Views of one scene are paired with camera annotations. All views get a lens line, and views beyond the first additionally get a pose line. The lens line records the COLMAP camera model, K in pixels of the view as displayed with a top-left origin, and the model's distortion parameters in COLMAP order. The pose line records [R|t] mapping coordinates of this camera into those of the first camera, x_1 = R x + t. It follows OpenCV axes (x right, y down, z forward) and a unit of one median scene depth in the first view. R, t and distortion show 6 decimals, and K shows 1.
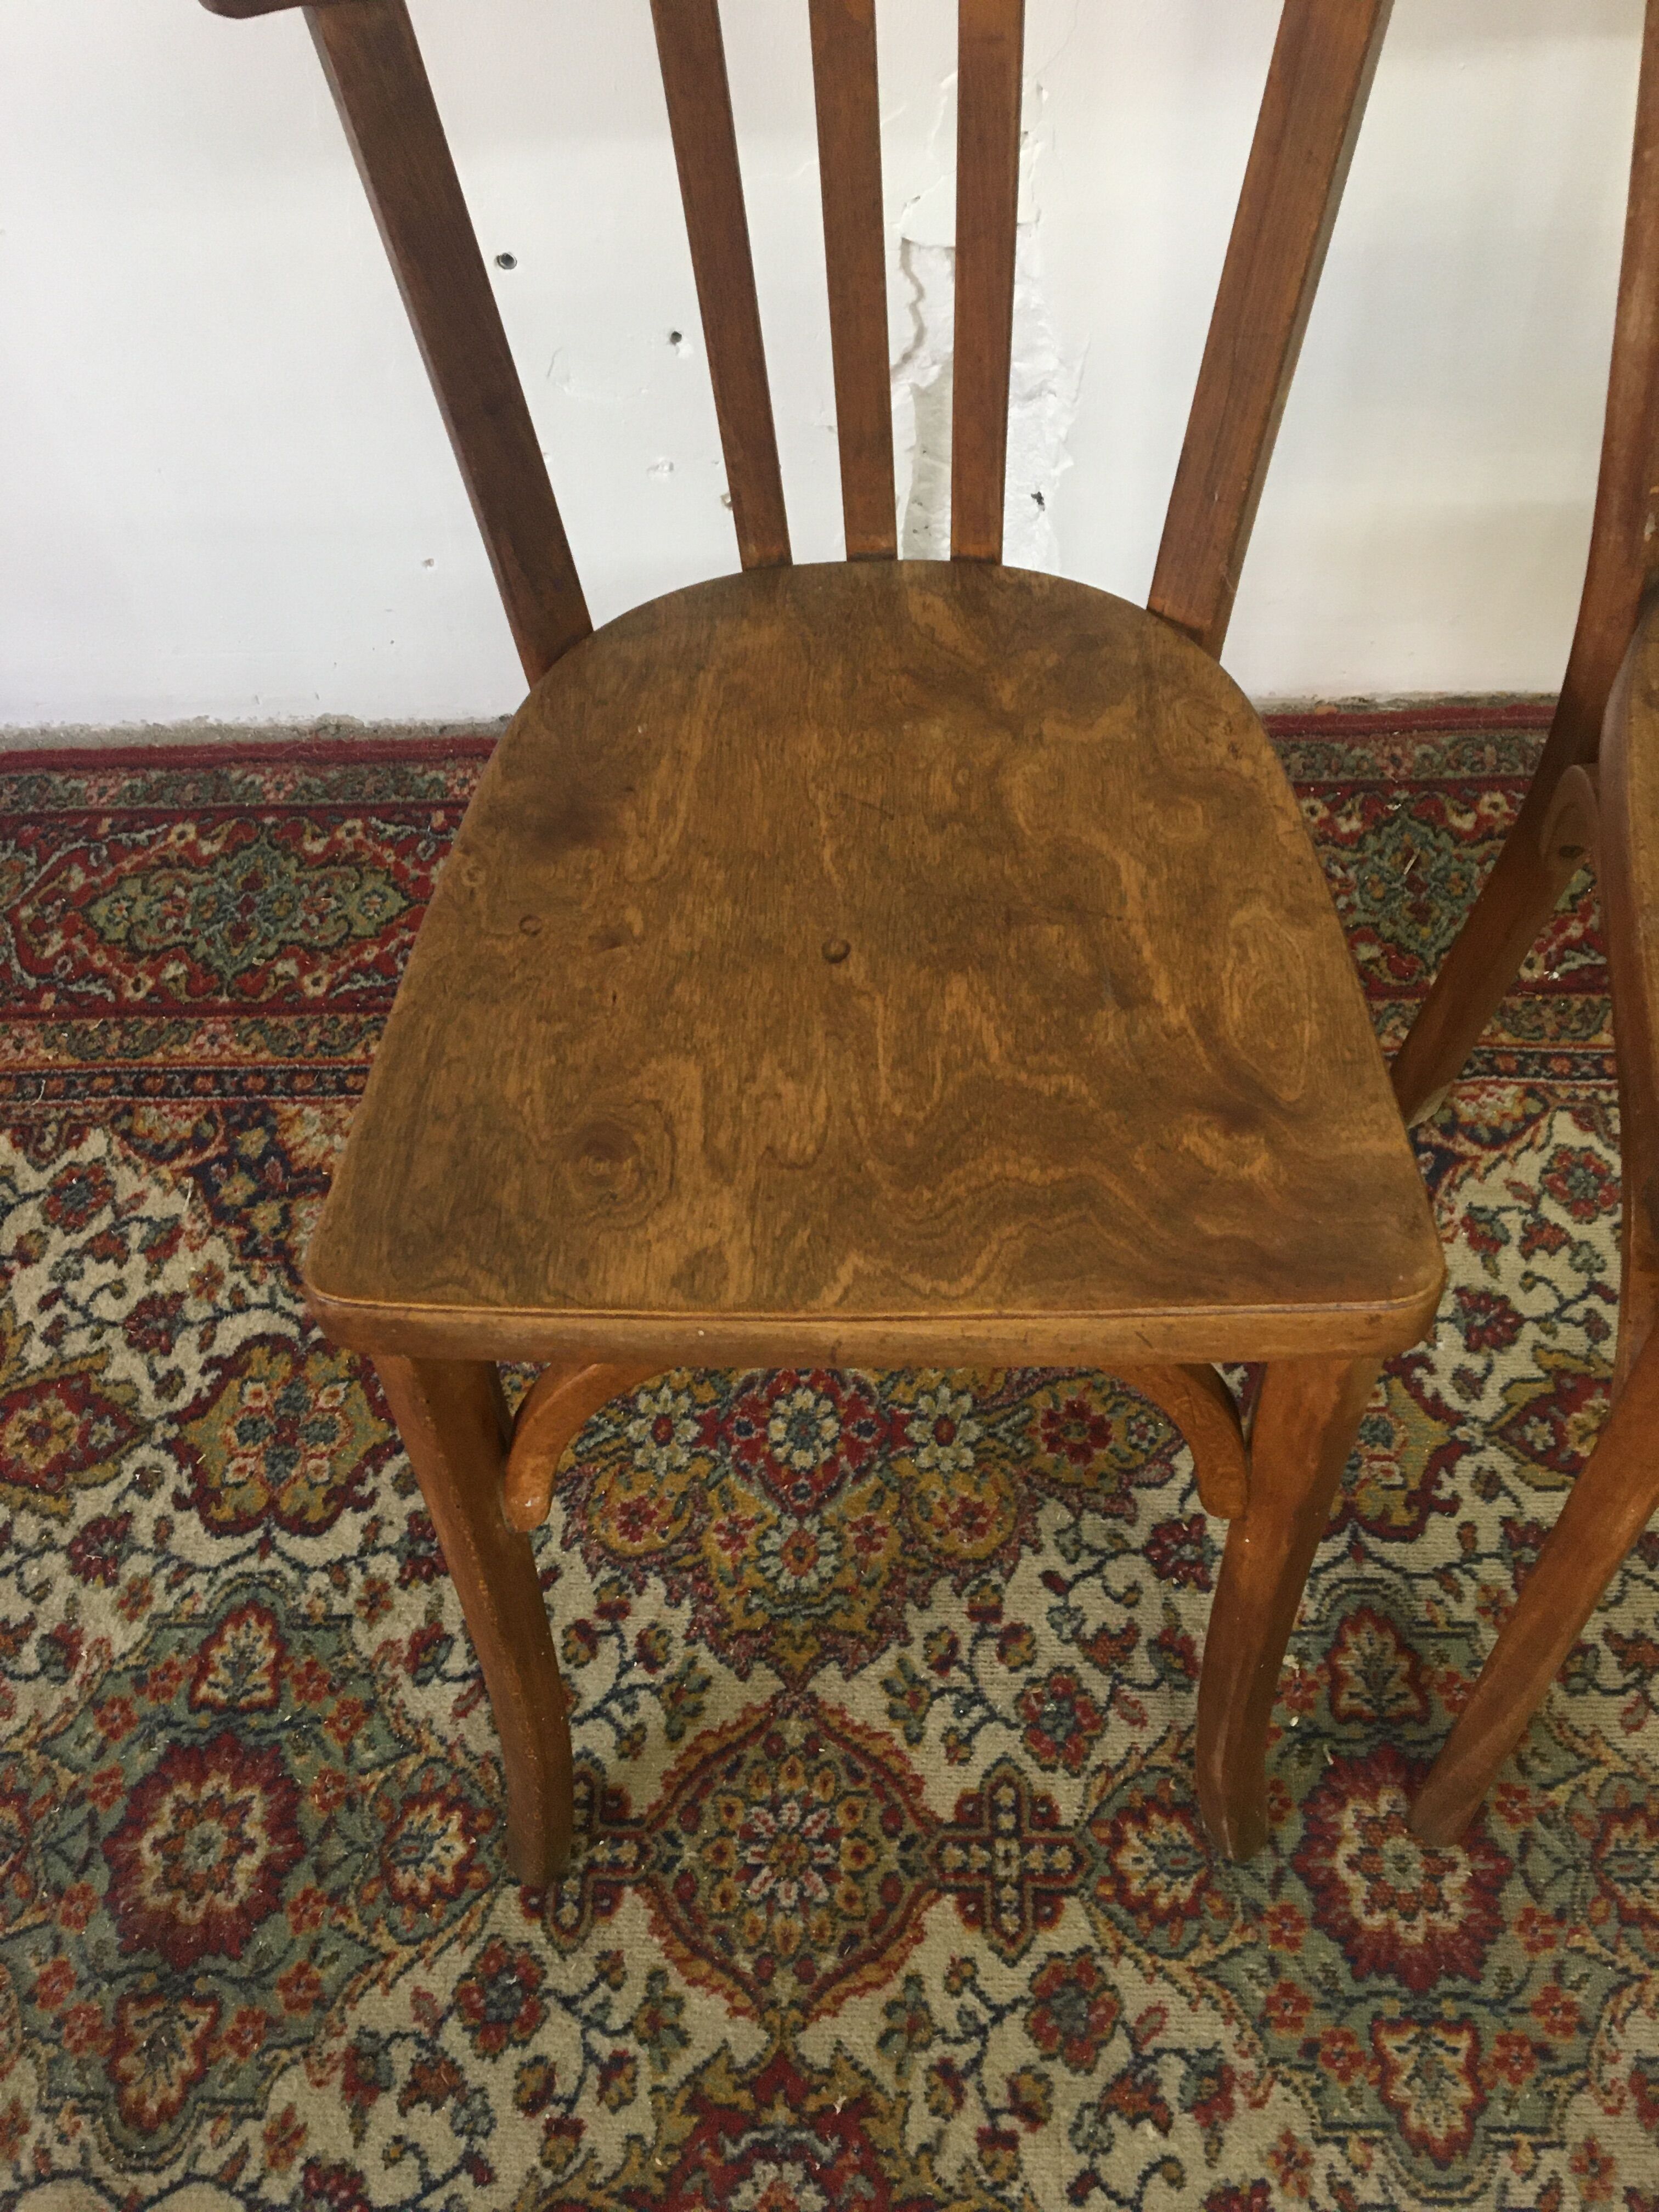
lens RADIAL K [[1865.1, 0, 806.4], [0, 1865.1, 1095.1], [0, 0, 1]] dist [0.074506, -0.110182]
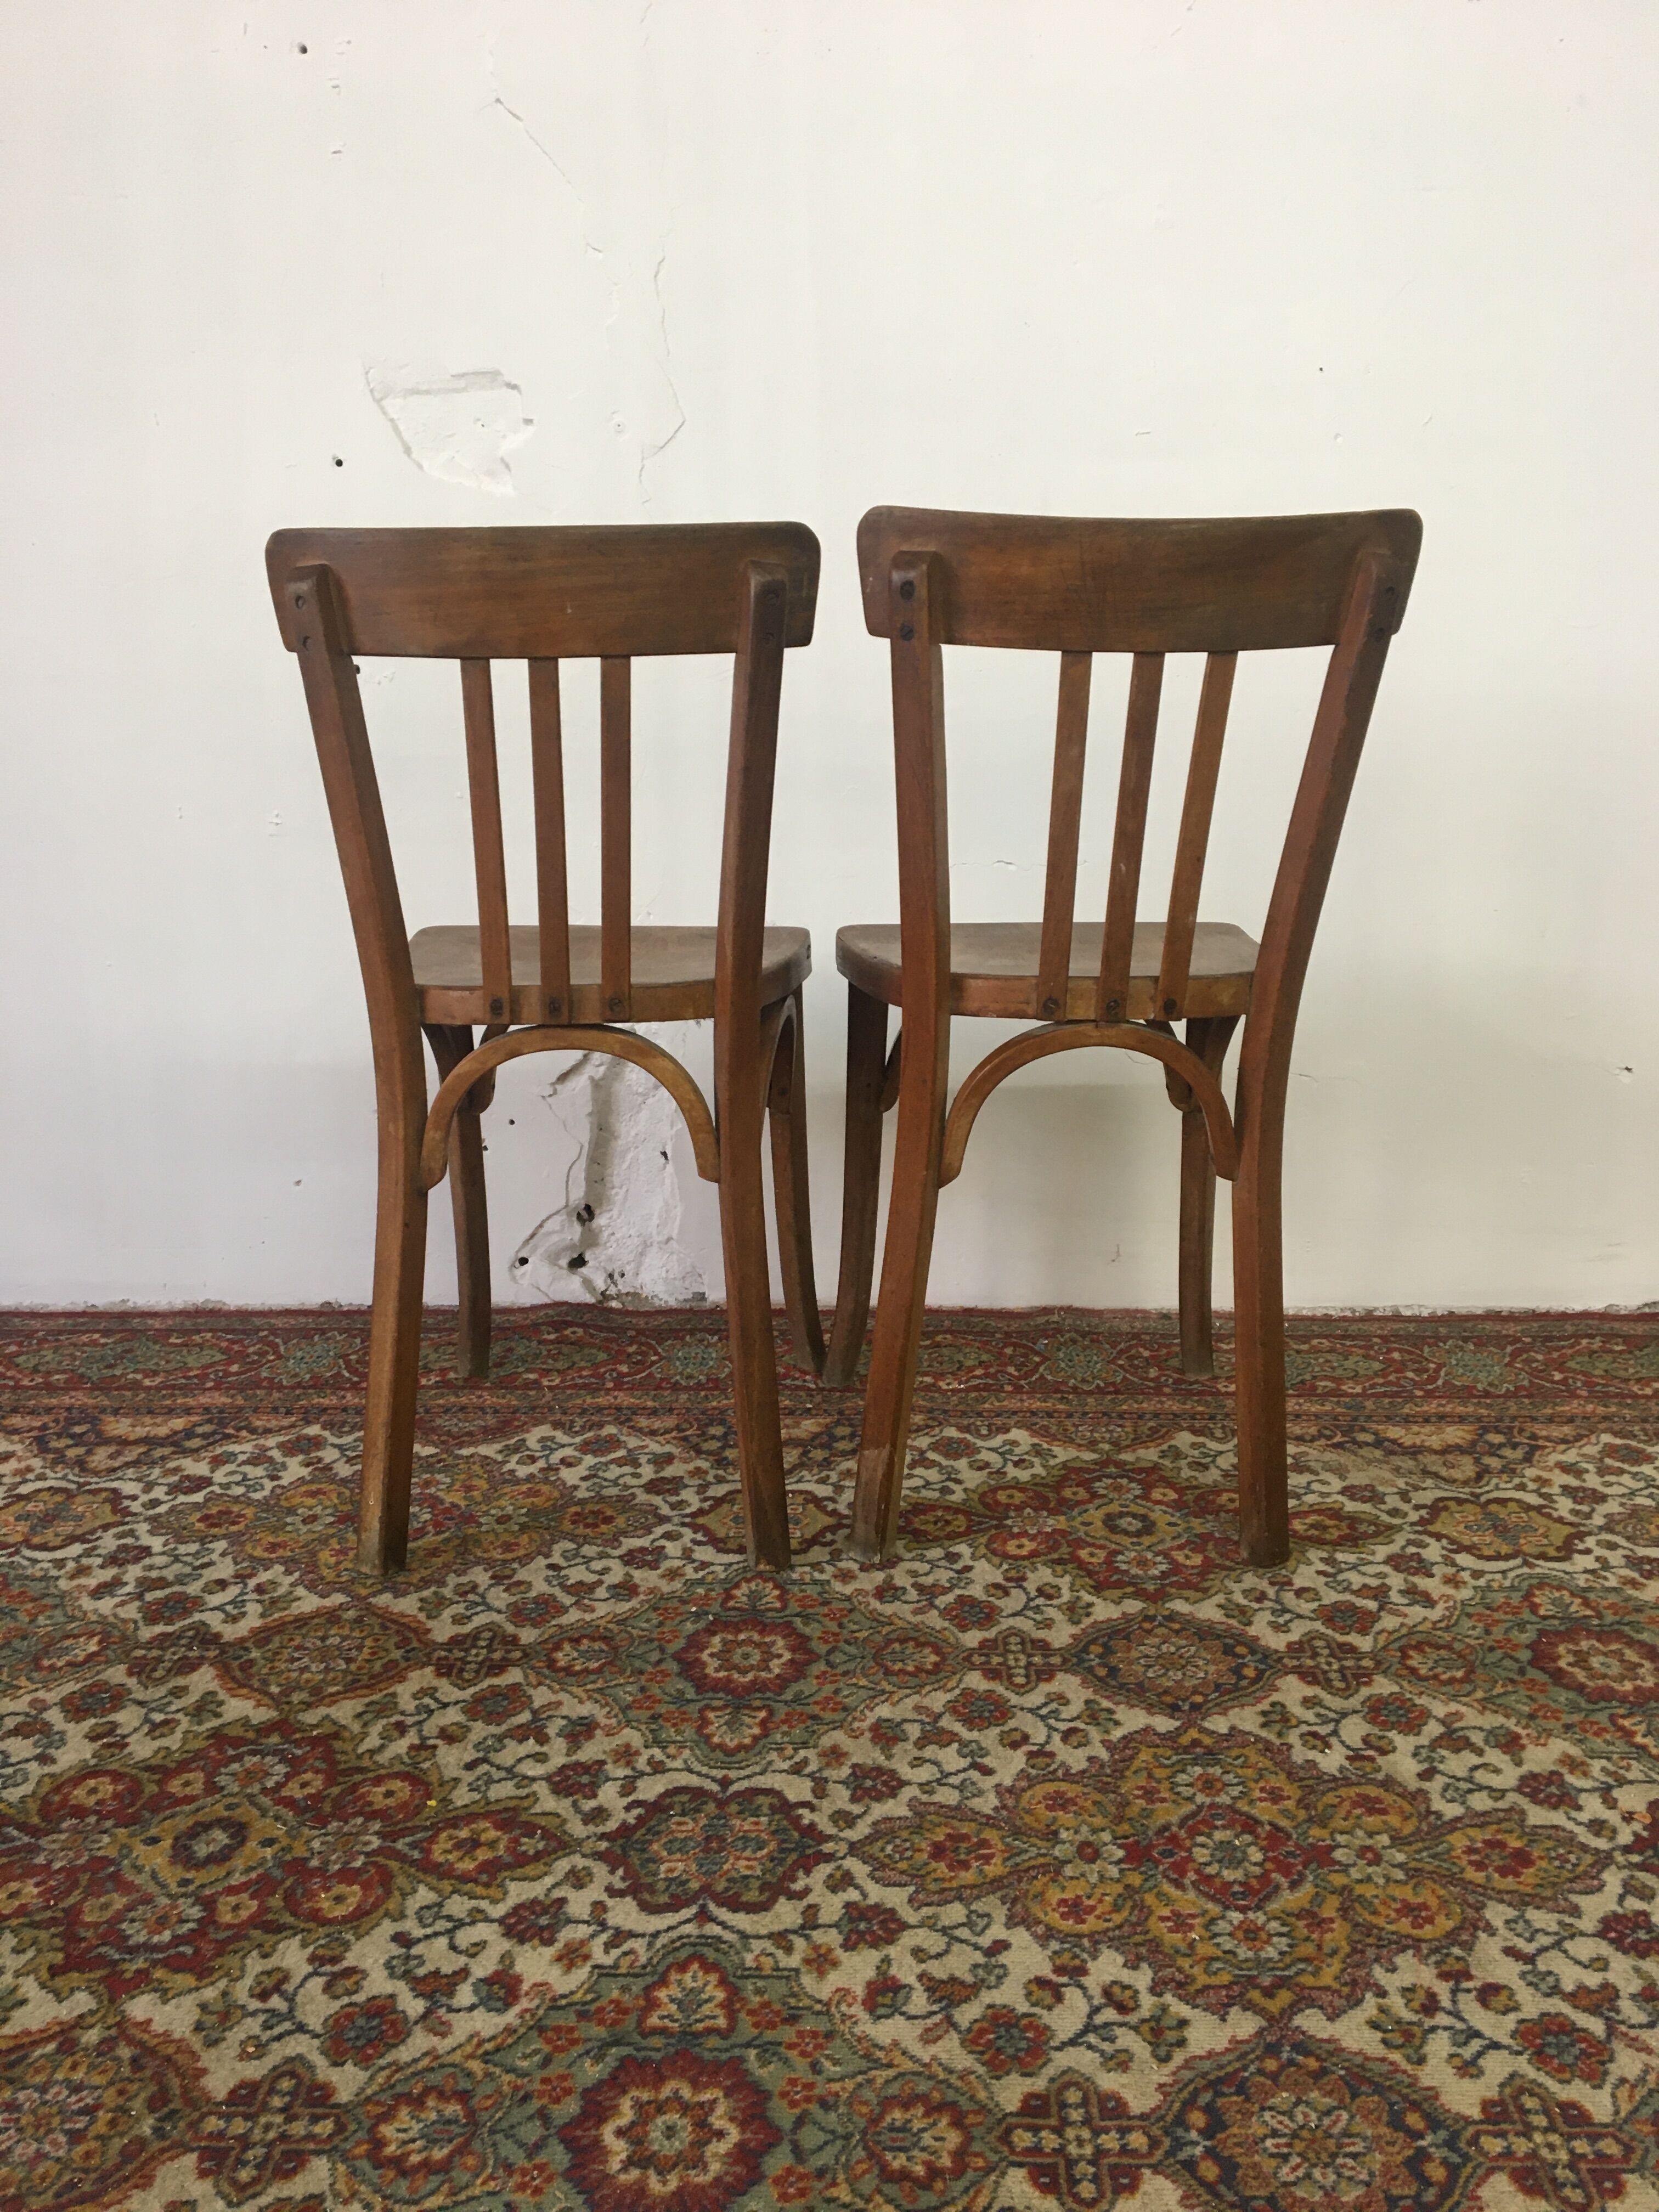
lens RADIAL K [[1865.1, 0, 820.7], [0, 1865.1, 1085.6], [0, 0, 1]] dist [0.074506, -0.110182]
pose [[0.998411, 0.056271, 0.002863, 0.323697], [-0.037566, 0.702679, -0.710515, 1.057665], [-0.041993, 0.709279, 0.703676, -0.309839]]
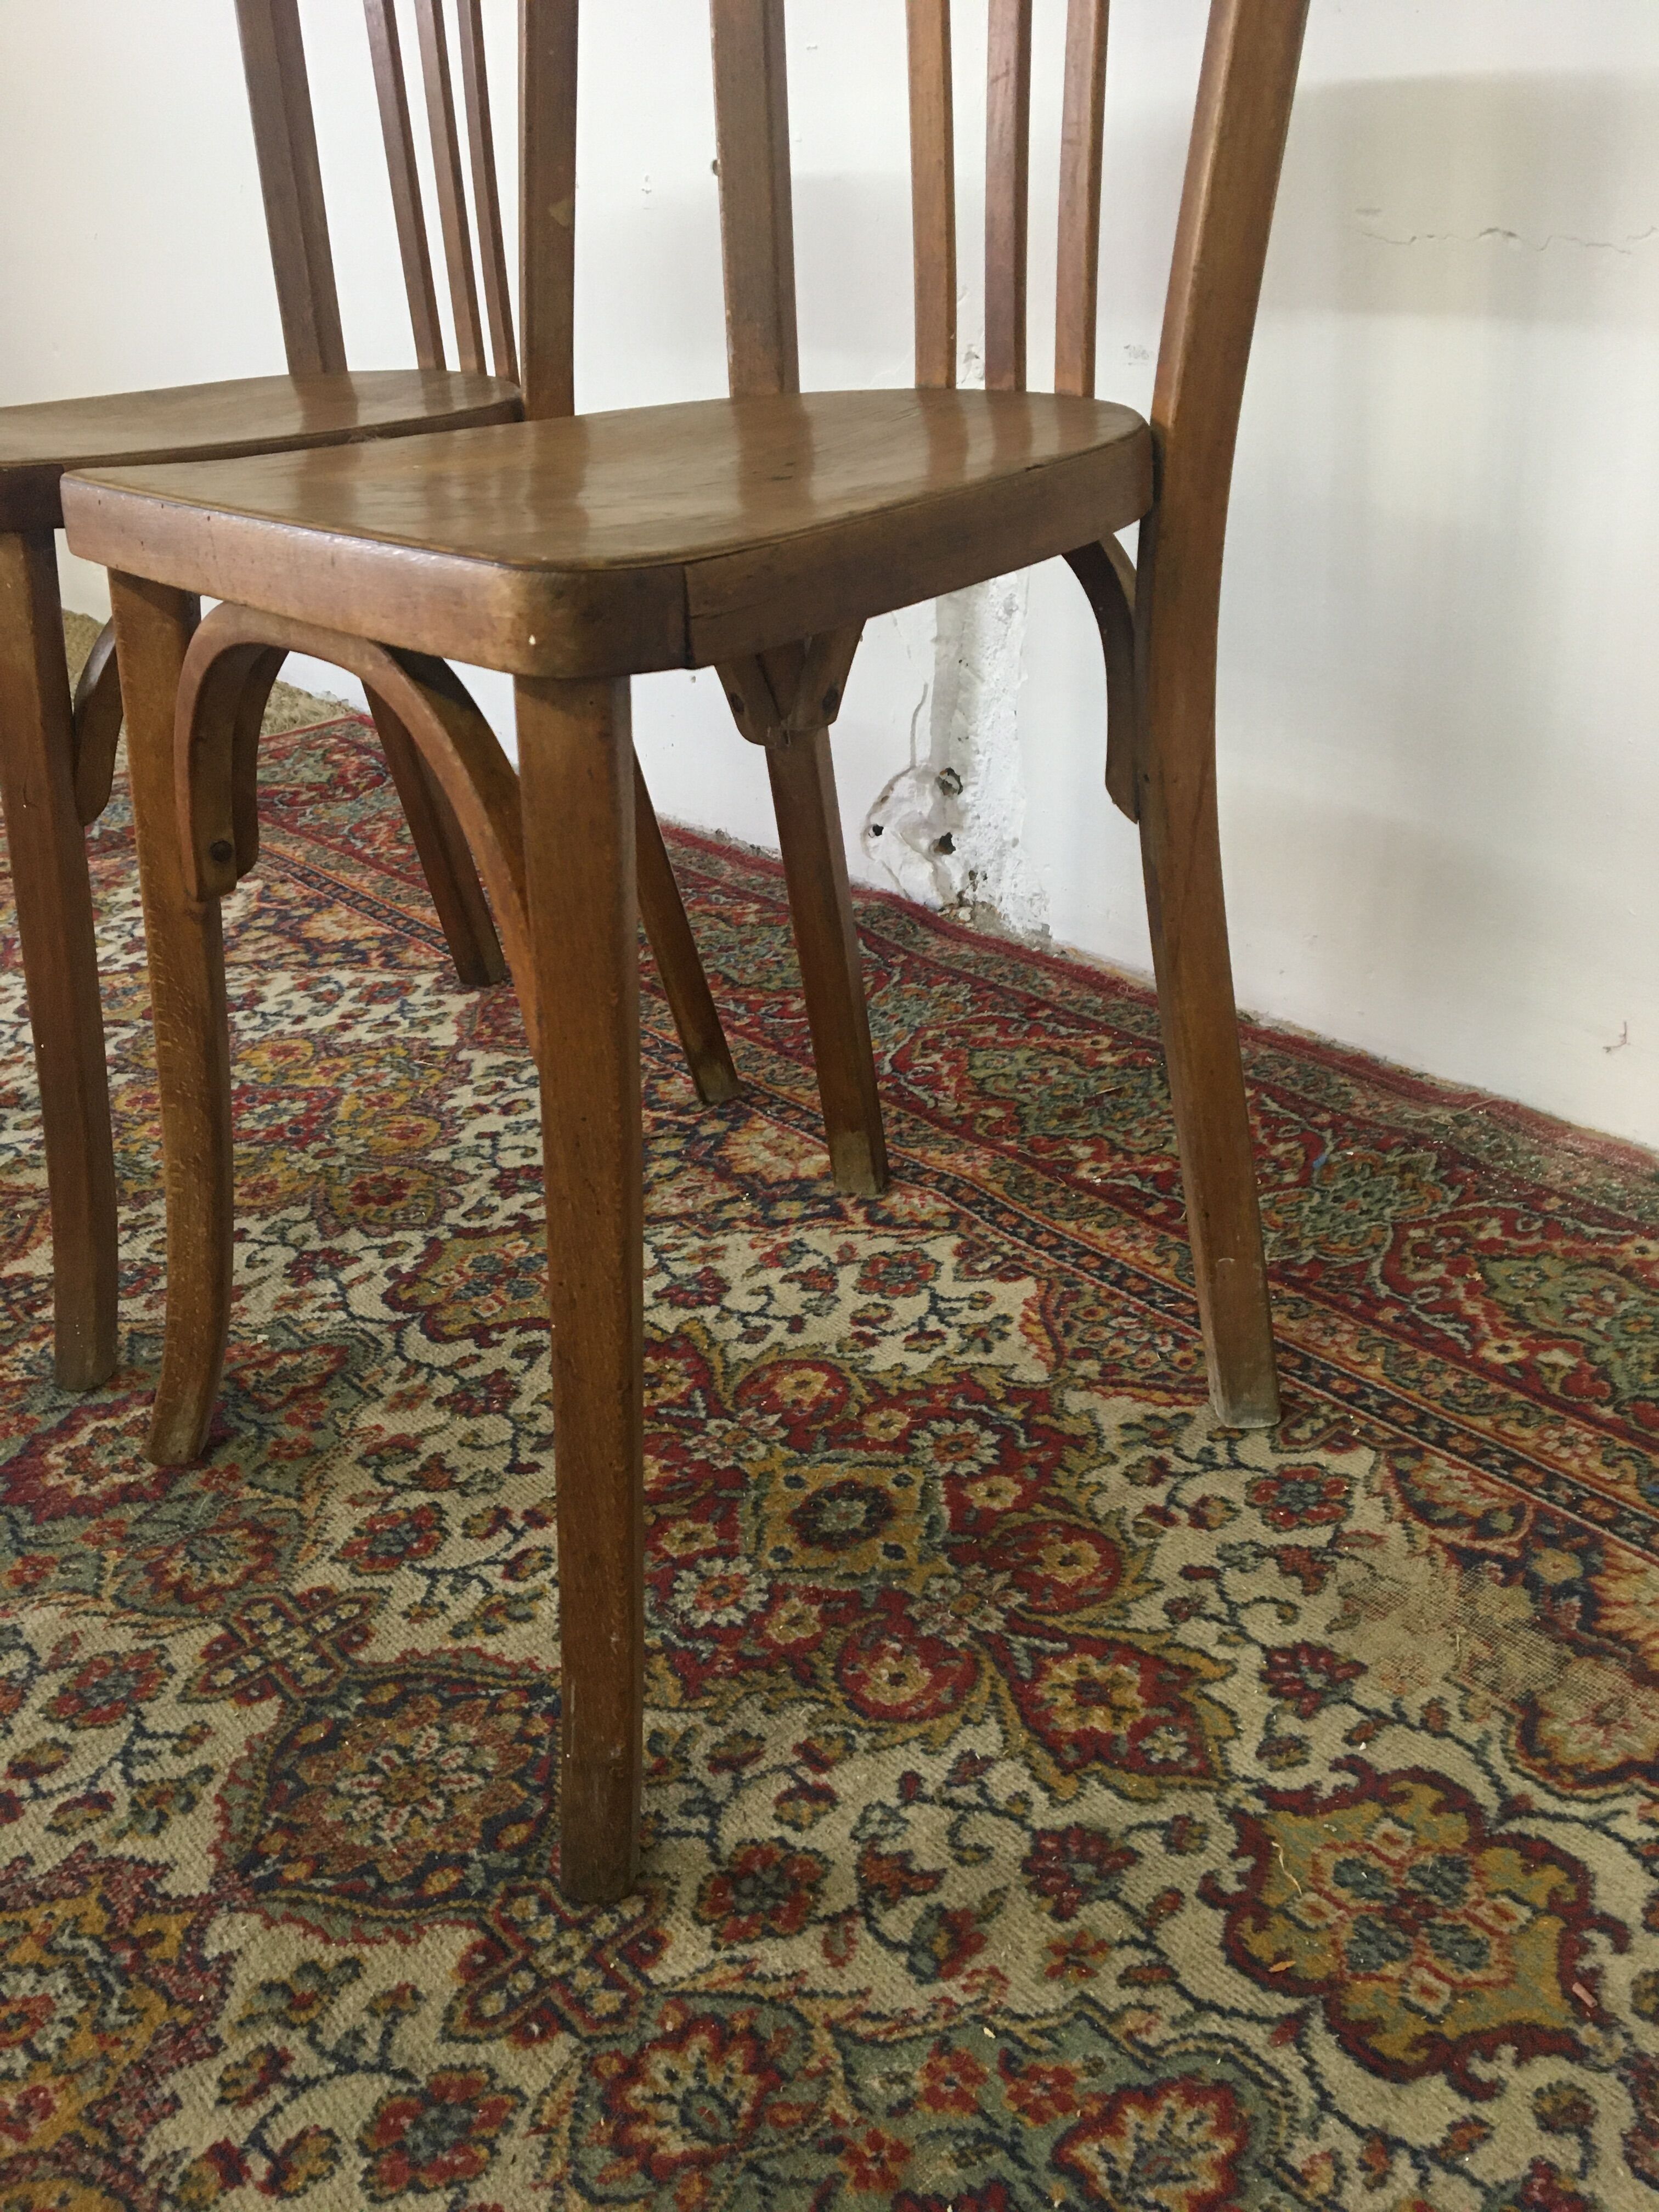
lens RADIAL K [[1865.1, 0, 828.5], [0, 1865.1, 1098.1], [0, 0, 1]] dist [0.074506, -0.110182]
pose [[0.670730, 0.350624, -0.653593, 1.112282], [-0.607246, 0.765578, -0.212469, 0.228372], [0.425879, 0.539401, 0.726411, 0.296808]]
